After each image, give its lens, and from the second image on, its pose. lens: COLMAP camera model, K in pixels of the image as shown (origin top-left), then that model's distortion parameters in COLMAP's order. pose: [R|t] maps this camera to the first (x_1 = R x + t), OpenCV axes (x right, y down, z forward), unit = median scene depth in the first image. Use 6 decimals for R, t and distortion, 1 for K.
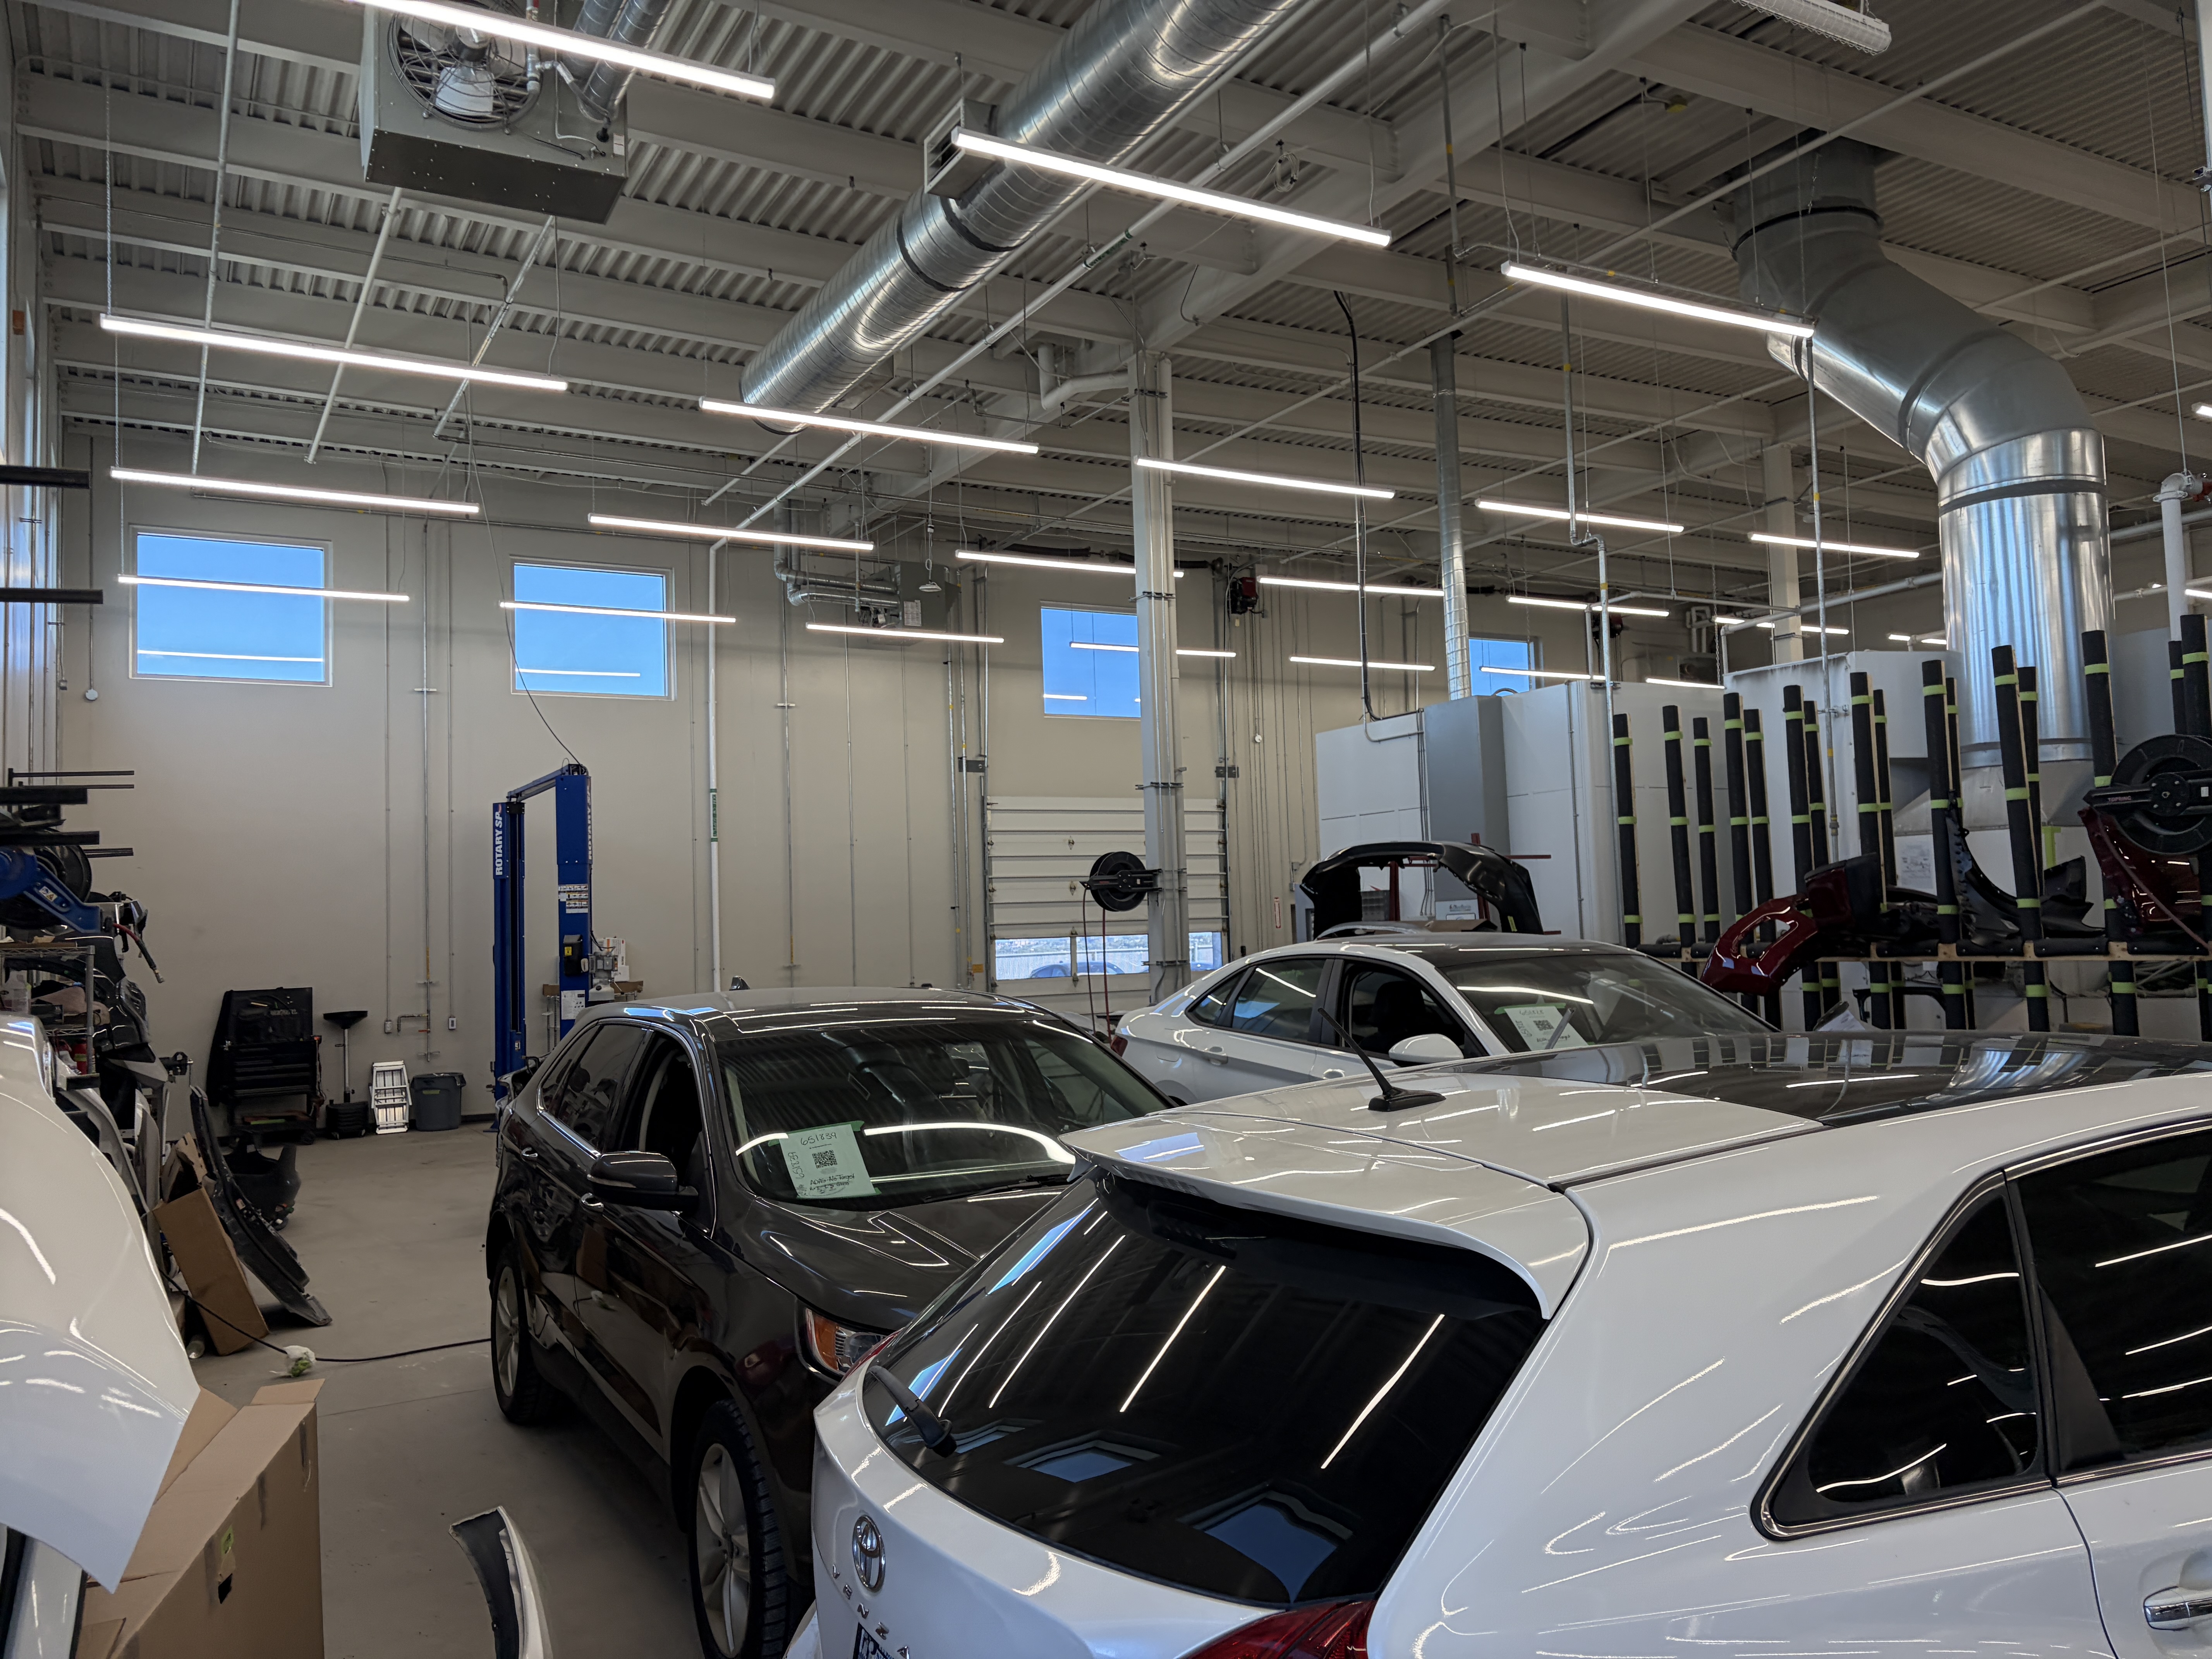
lens RADIAL K [[1671.9, 0, 1108.6], [0, 1671.9, 828.7], [0, 0, 1]] dist [0.013391, 0.002334]
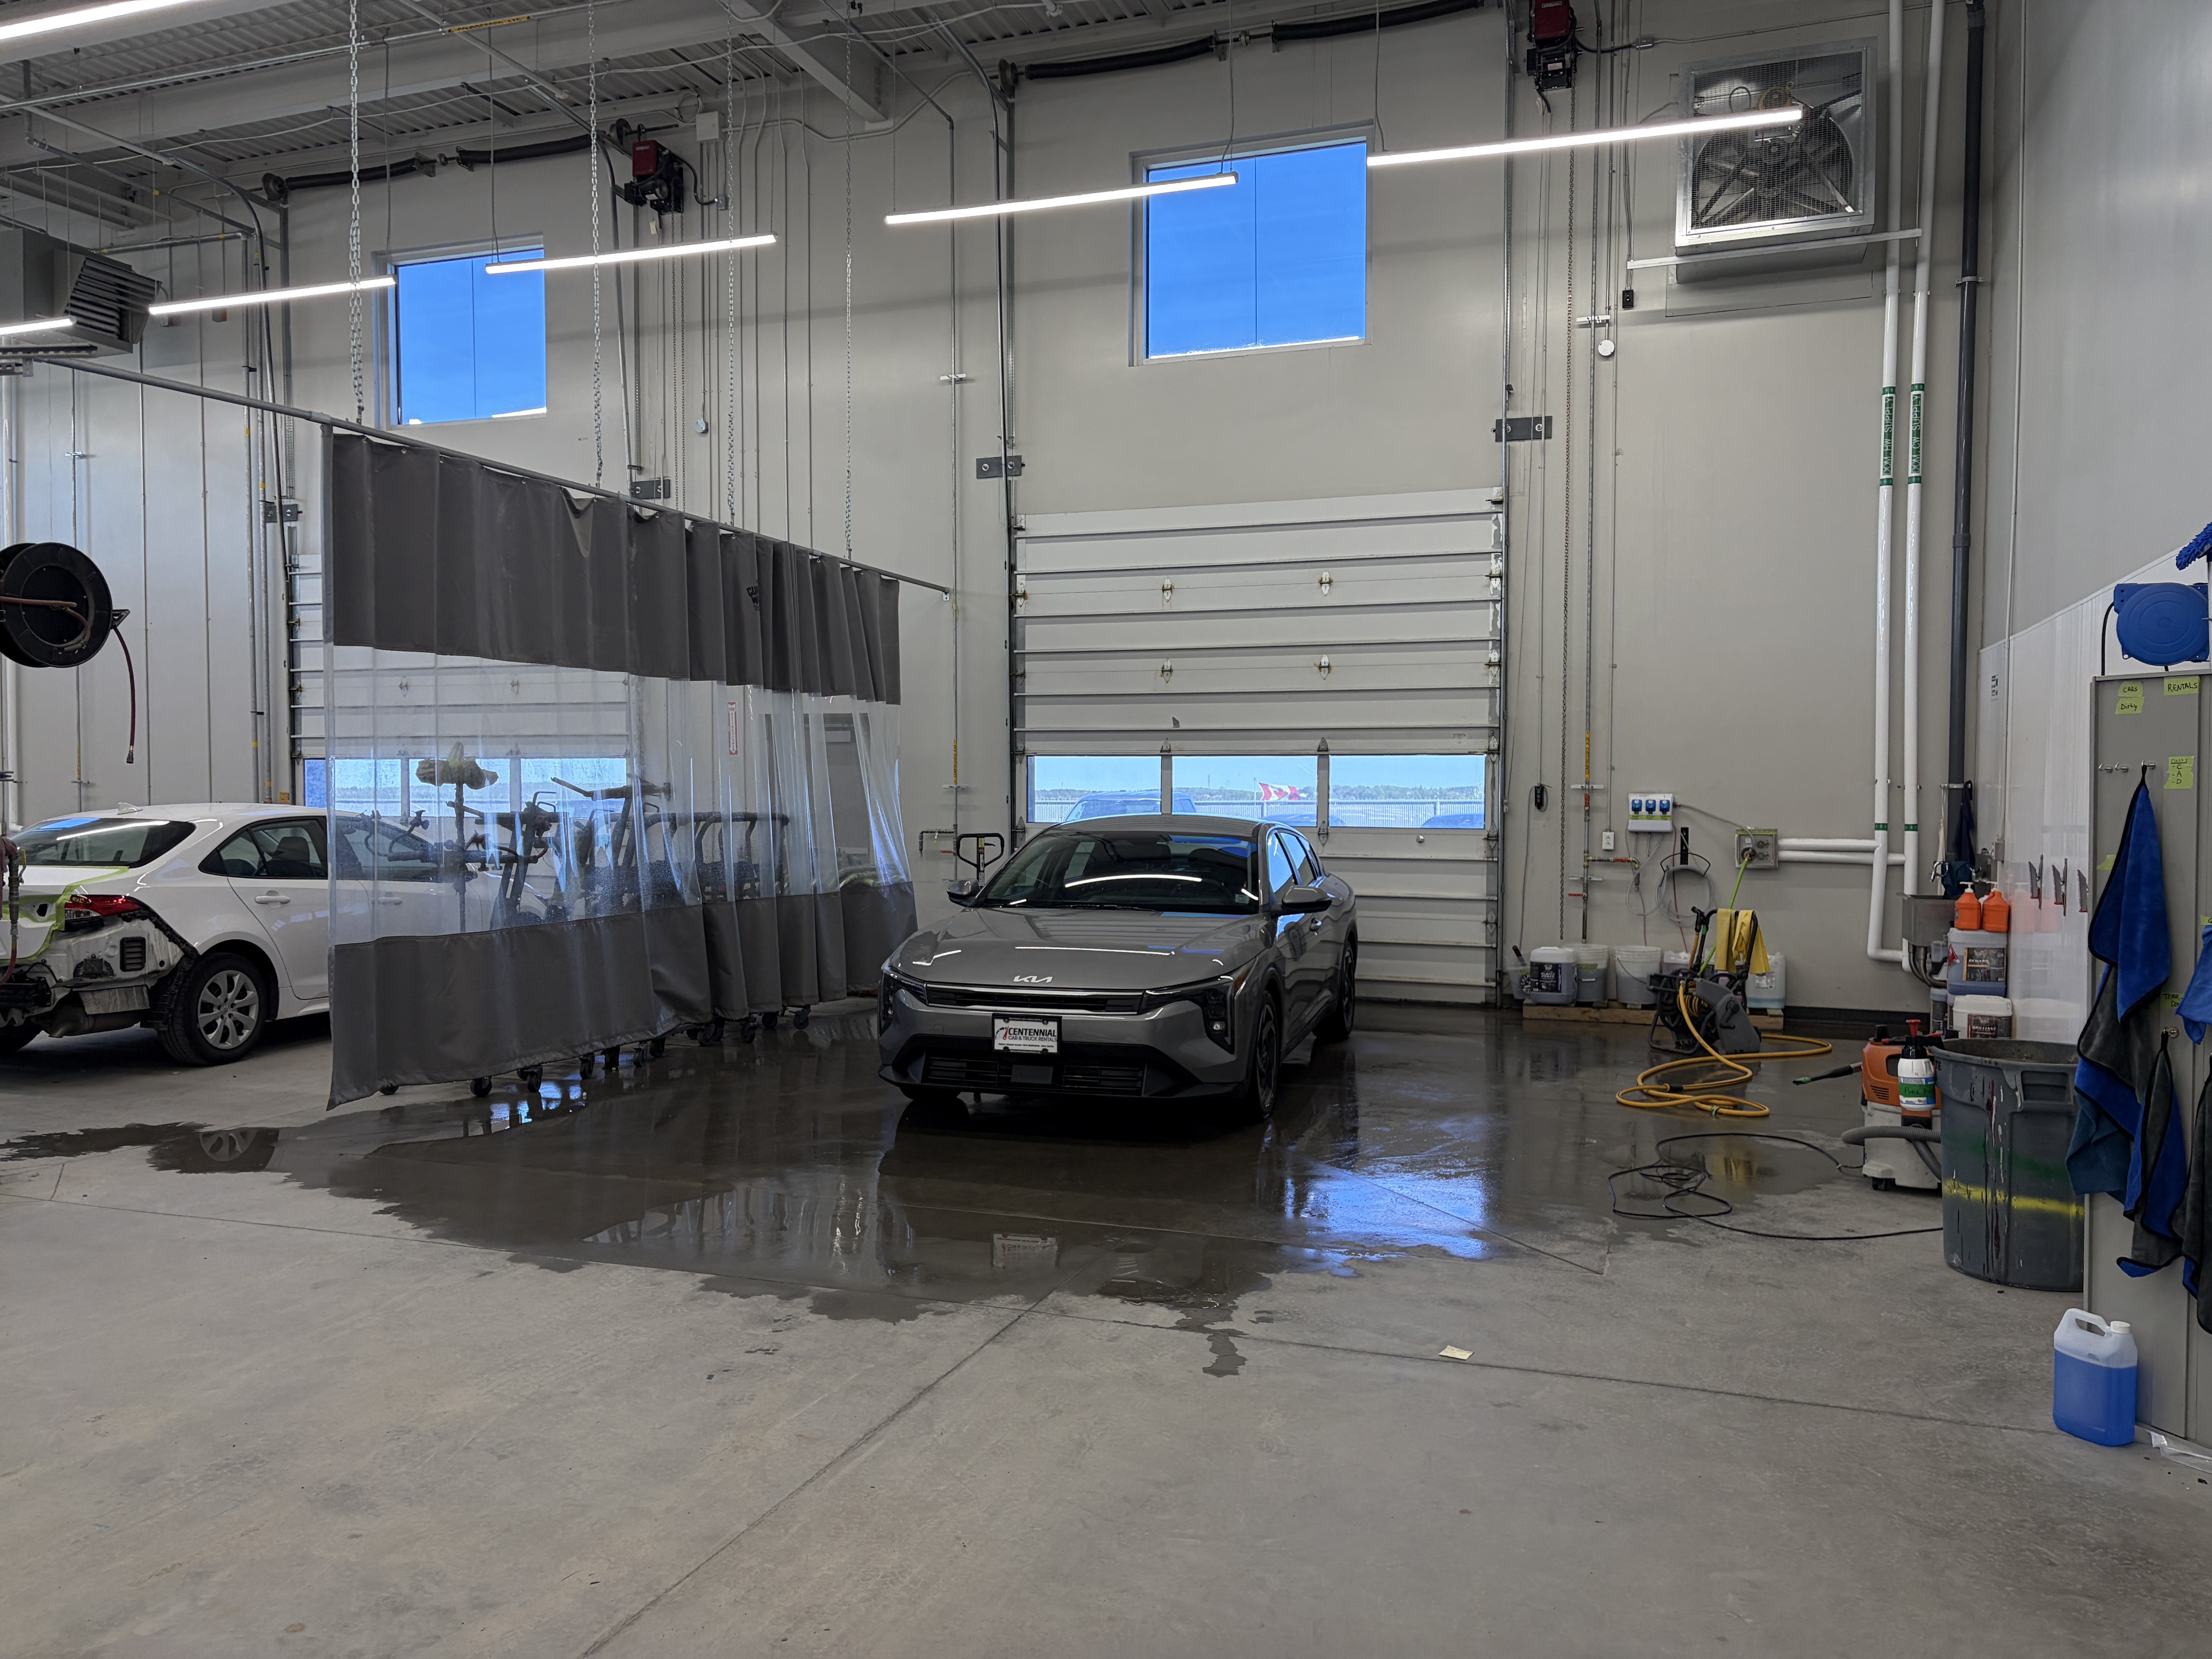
lens RADIAL K [[1671.9, 0, 1103.3], [0, 1671.9, 833.7], [0, 0, 1]] dist [0.013391, 0.002334]
pose [[0.626748, 0.069175, -0.776145, 0.410970], [0.032126, 0.992911, 0.114437, 0.025521], [0.778559, -0.096658, 0.620083, 0.636144]]
